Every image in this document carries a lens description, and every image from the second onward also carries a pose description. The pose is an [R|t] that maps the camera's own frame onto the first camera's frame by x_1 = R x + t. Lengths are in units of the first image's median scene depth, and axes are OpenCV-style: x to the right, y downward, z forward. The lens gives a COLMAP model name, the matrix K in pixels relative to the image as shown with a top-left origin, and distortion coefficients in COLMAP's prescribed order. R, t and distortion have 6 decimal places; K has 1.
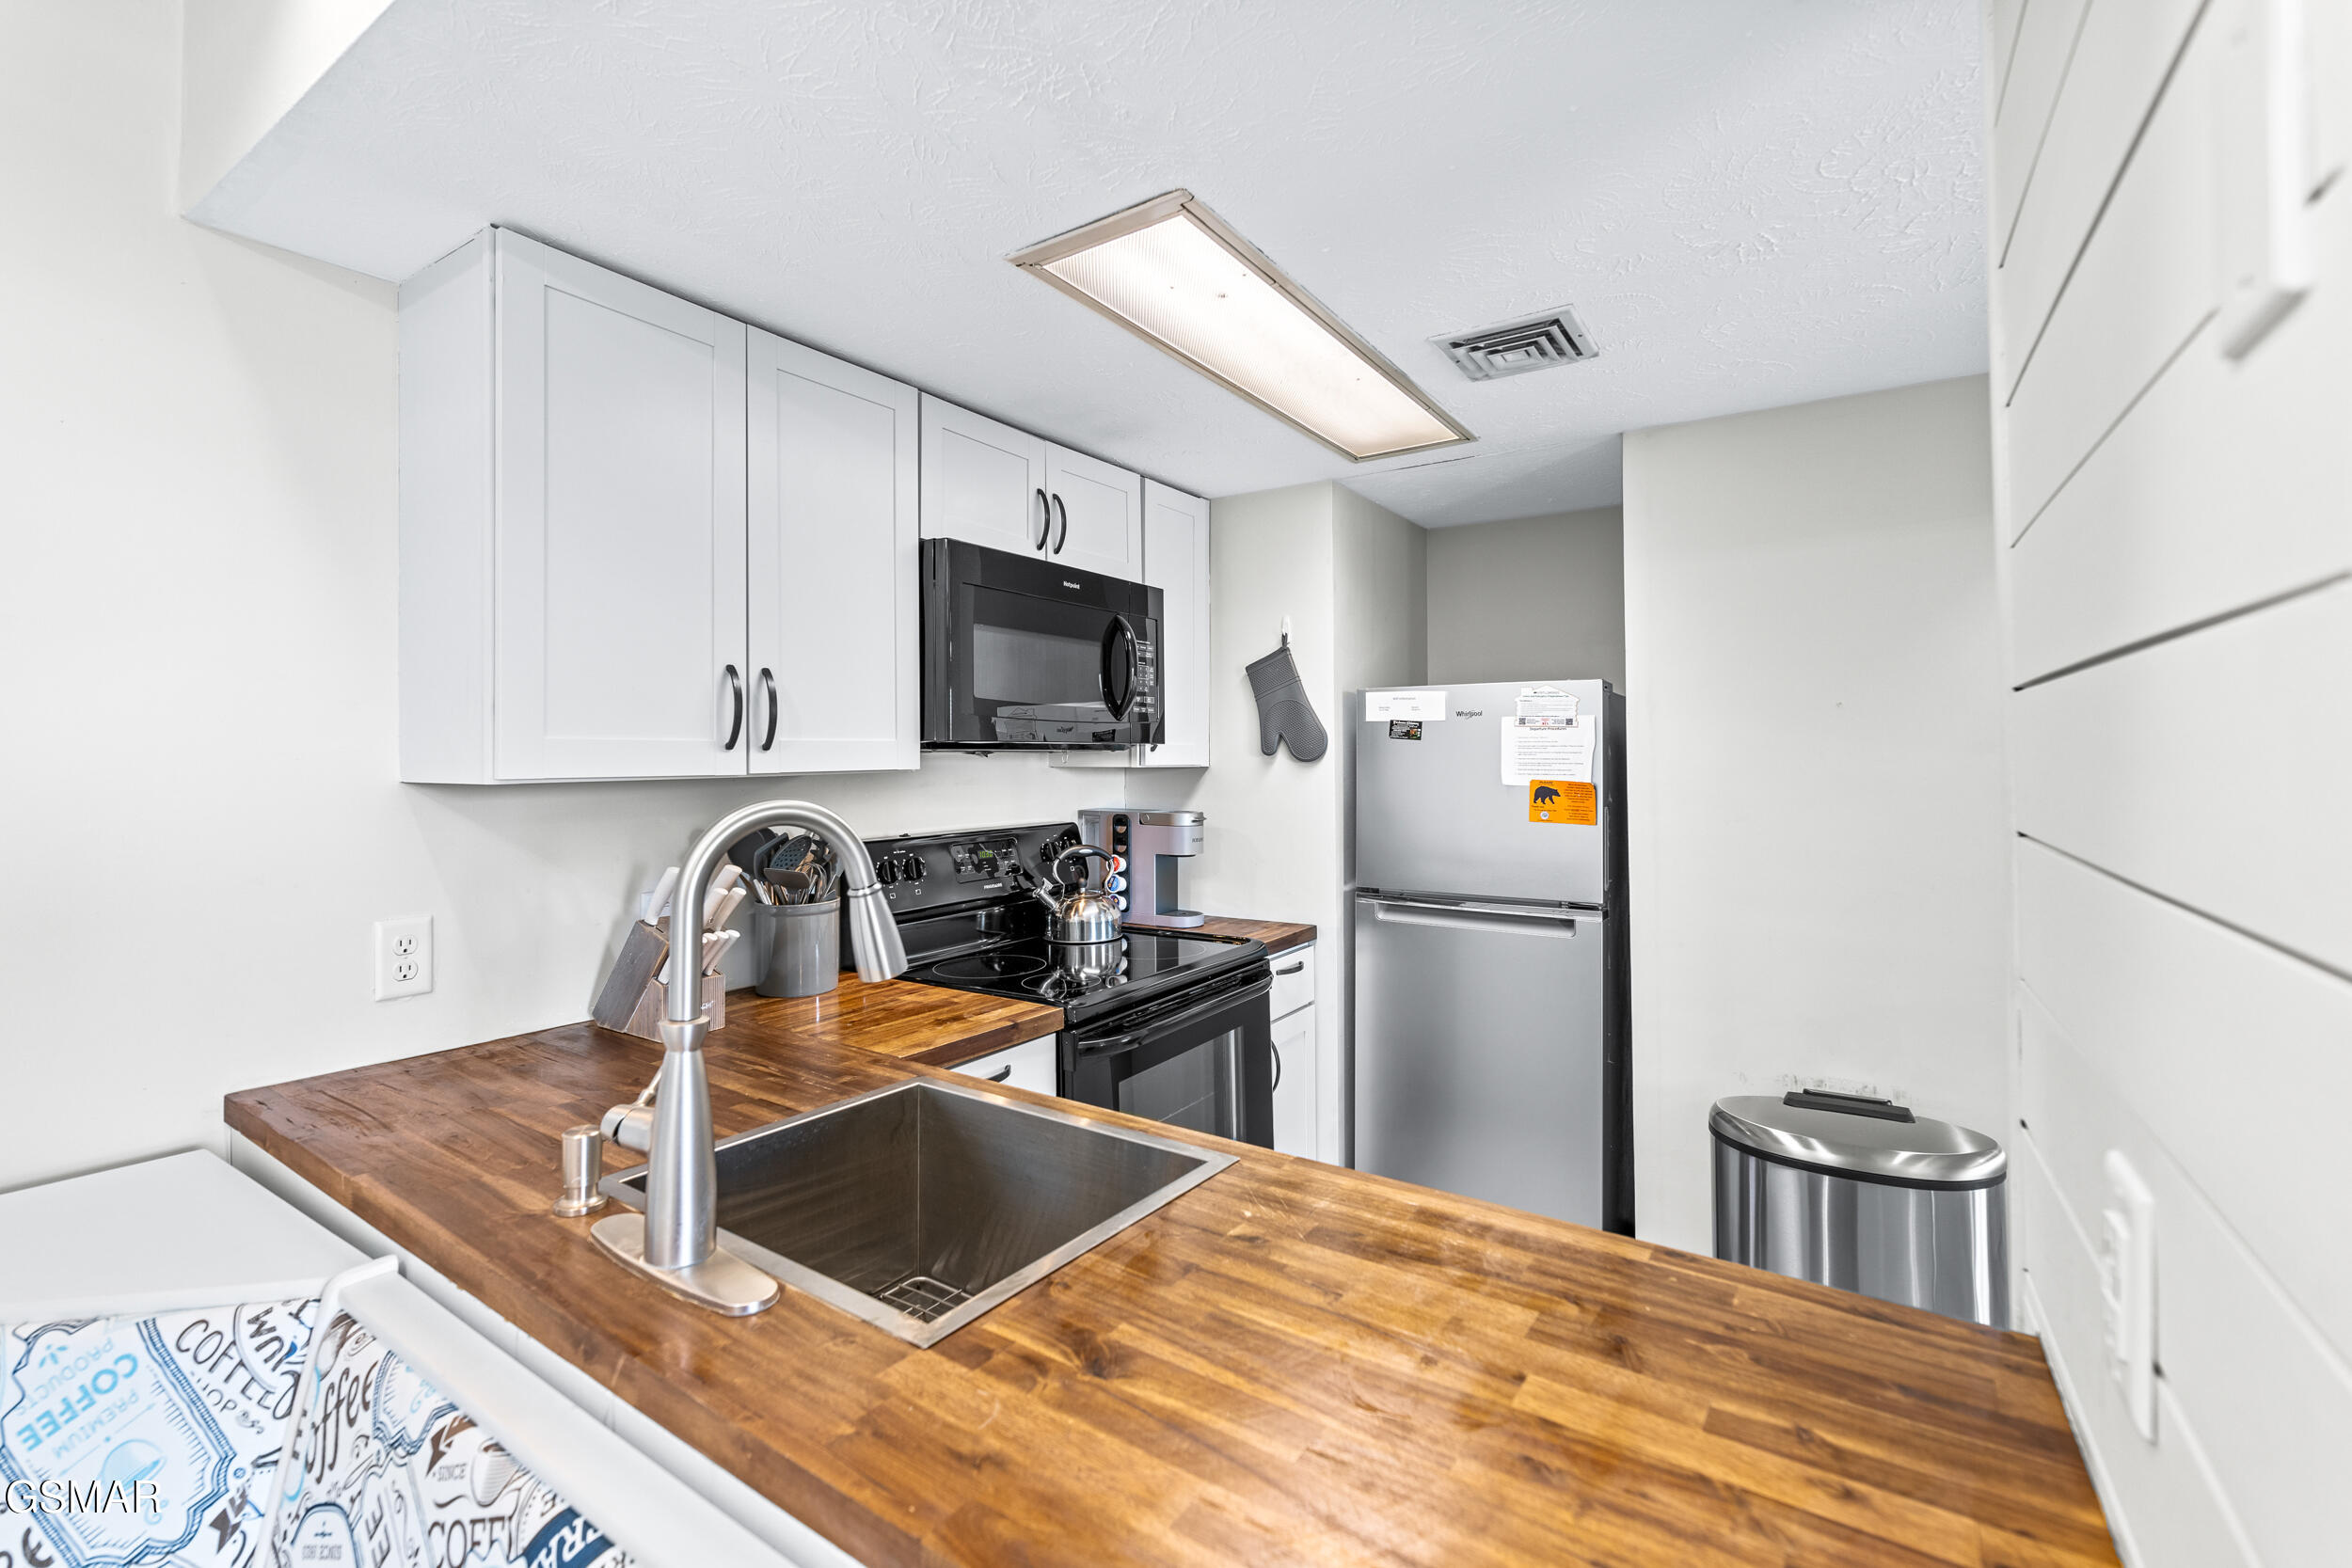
lens RADIAL K [[1022.3, 0, 1161.3], [0, 1022.3, 749.7], [0, 0, 1]] dist [0.001801, -0.000592]
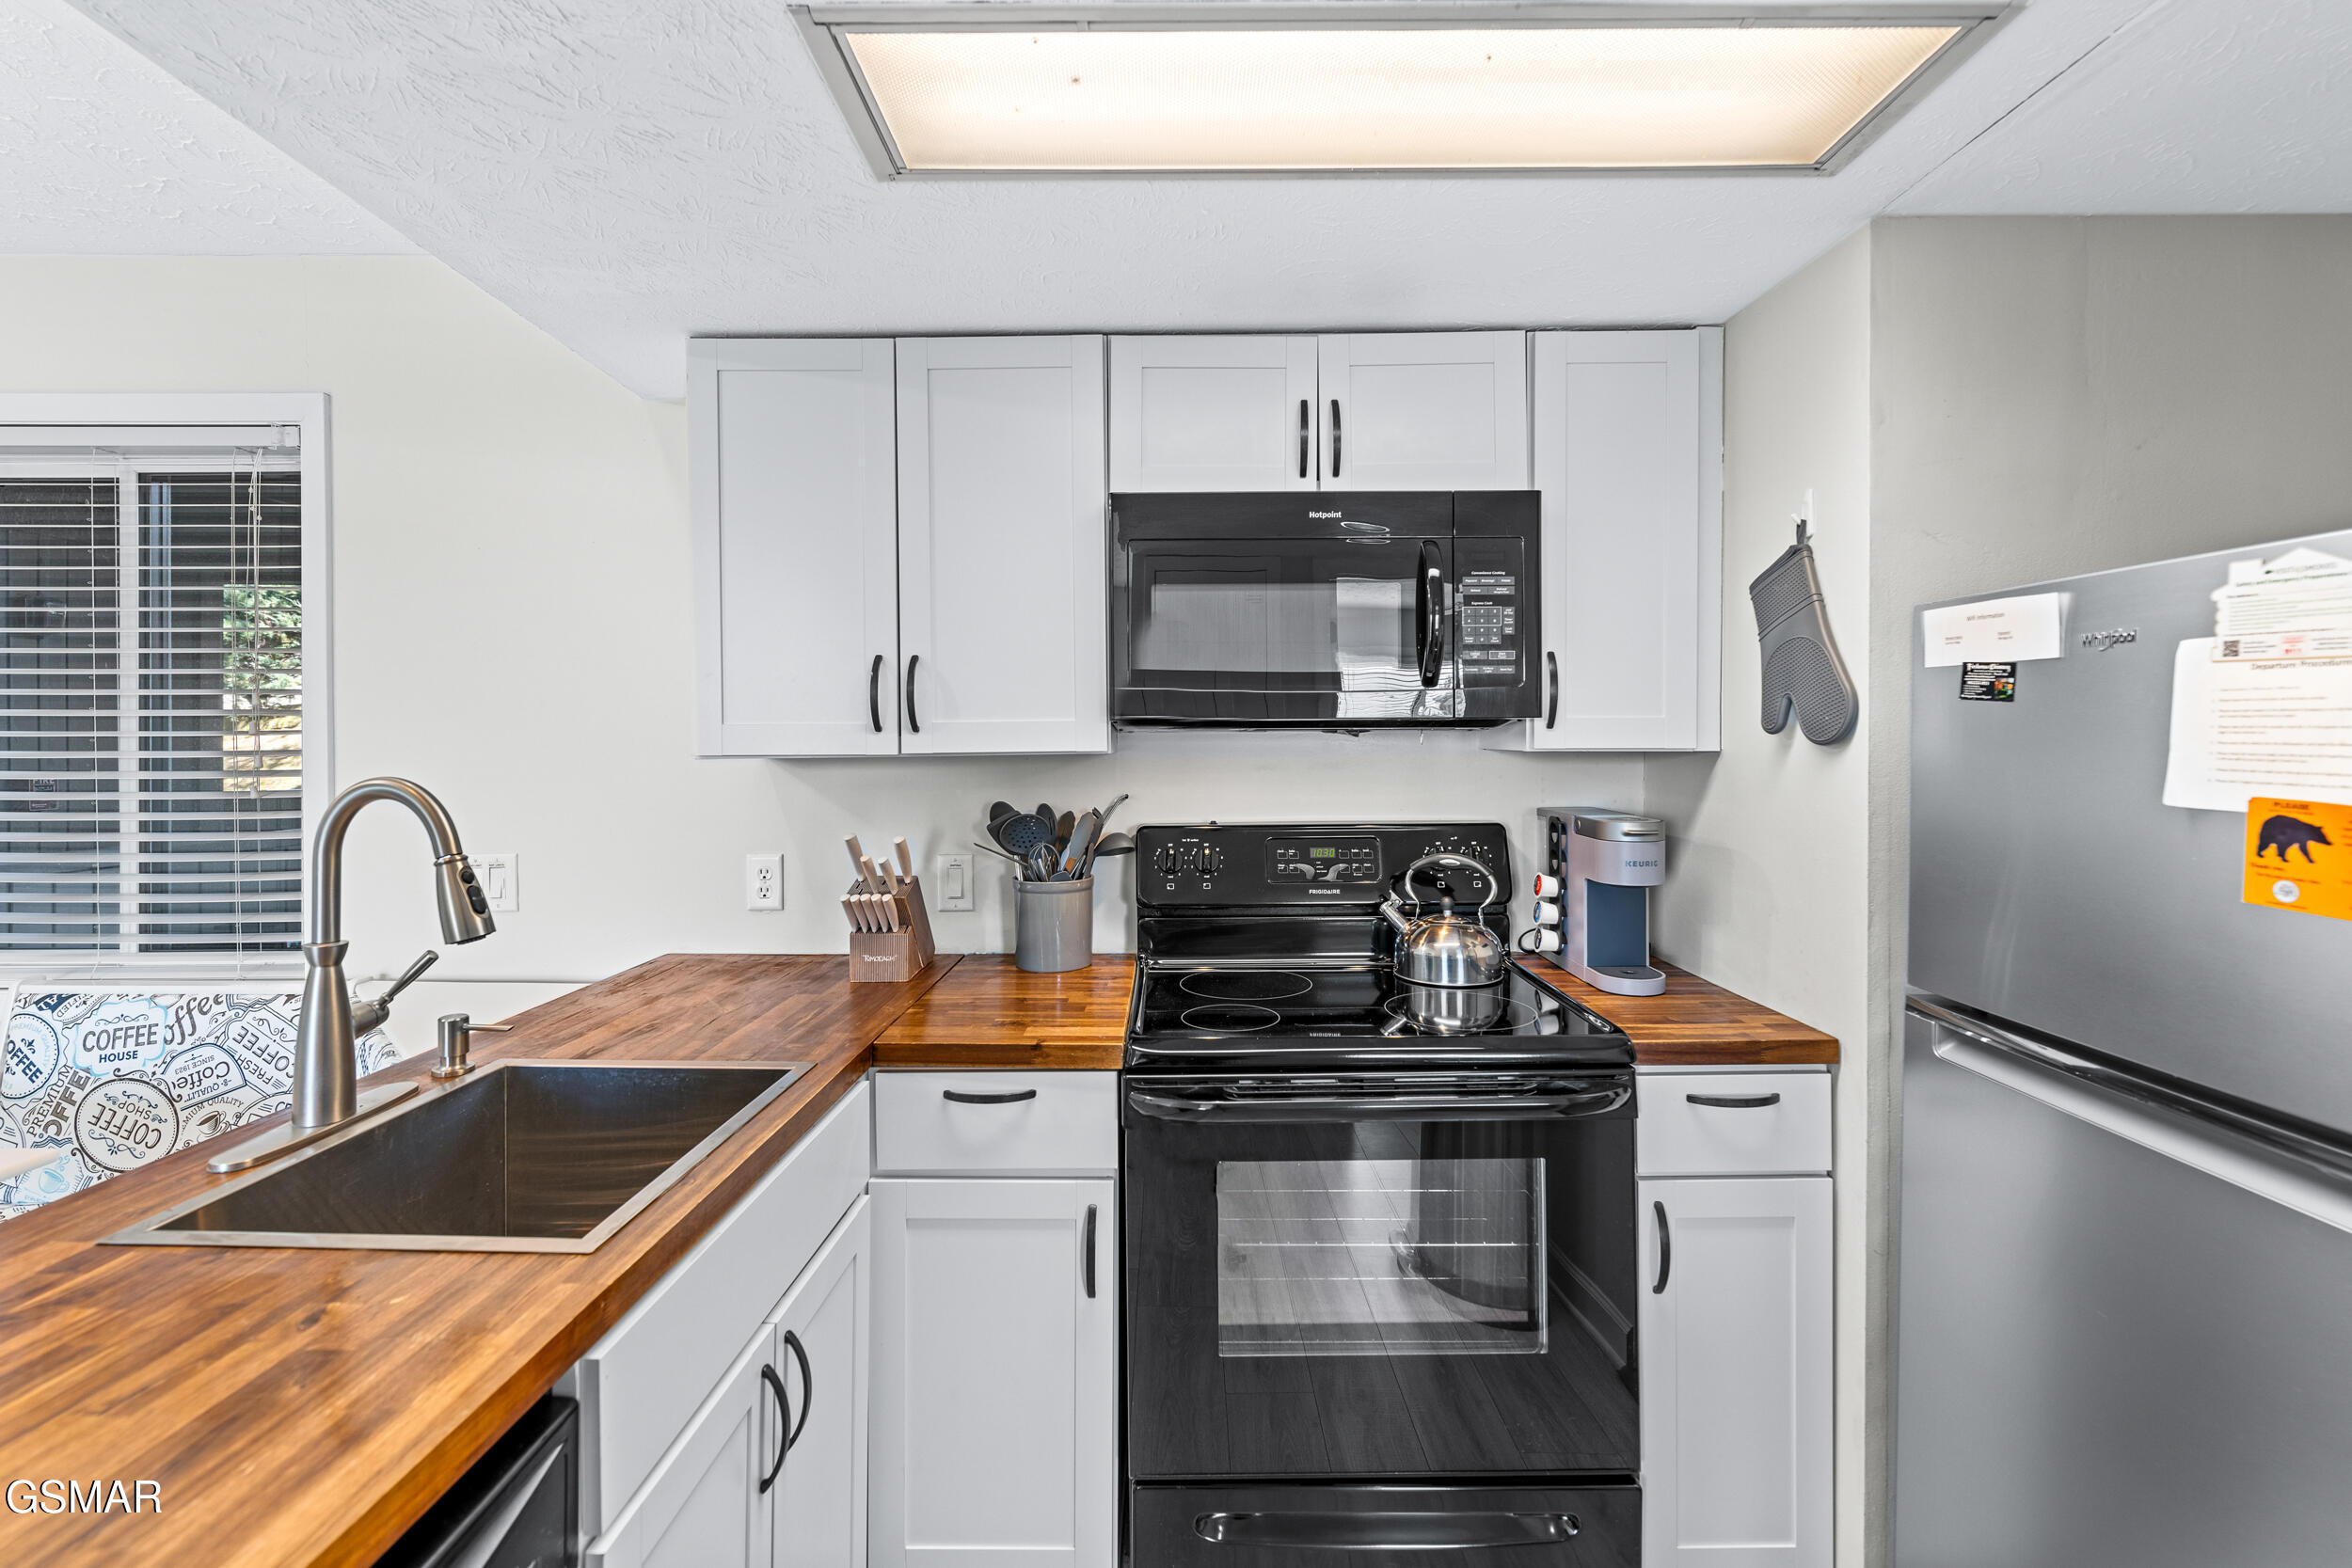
lens RADIAL K [[1022.3, 0, 1163.6], [0, 1022.3, 746.1], [0, 0, 1]] dist [0.001801, -0.000592]
pose [[0.556794, 0.009526, -0.830596, 0.437447], [0.007392, 0.999838, 0.016422, 0.000267], [0.830618, -0.015284, 0.556633, 0.419793]]
